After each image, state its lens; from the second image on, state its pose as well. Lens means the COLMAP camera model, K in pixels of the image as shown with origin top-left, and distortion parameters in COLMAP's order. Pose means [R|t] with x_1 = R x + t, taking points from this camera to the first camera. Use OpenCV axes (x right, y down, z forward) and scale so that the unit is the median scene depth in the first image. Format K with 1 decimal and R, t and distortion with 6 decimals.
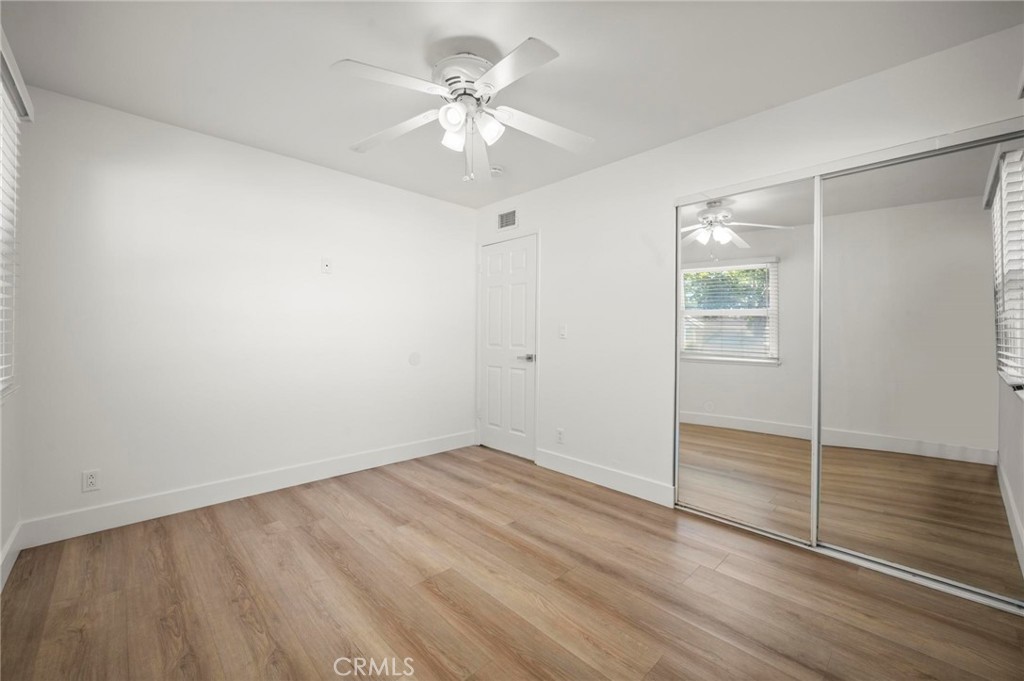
lens RADIAL K [[401.0, 0, 512.0], [0, 401.0, 340.5], [0, 0, 1]] dist [0.001386, 0.000222]
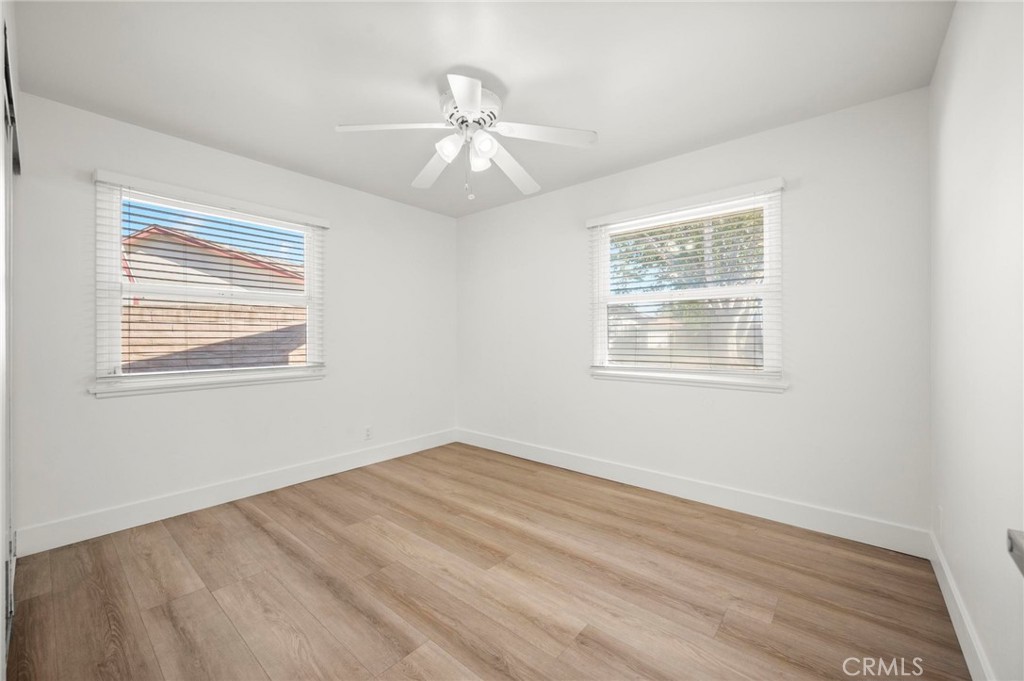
lens RADIAL K [[401.0, 0, 512.0], [0, 401.0, 340.5], [0, 0, 1]] dist [0.001386, 0.000222]
pose [[-0.994993, -0.002720, -0.099906, -0.117135], [-0.005255, 0.999671, 0.025120, -0.034612], [0.099805, 0.025519, -0.994680, 2.033273]]
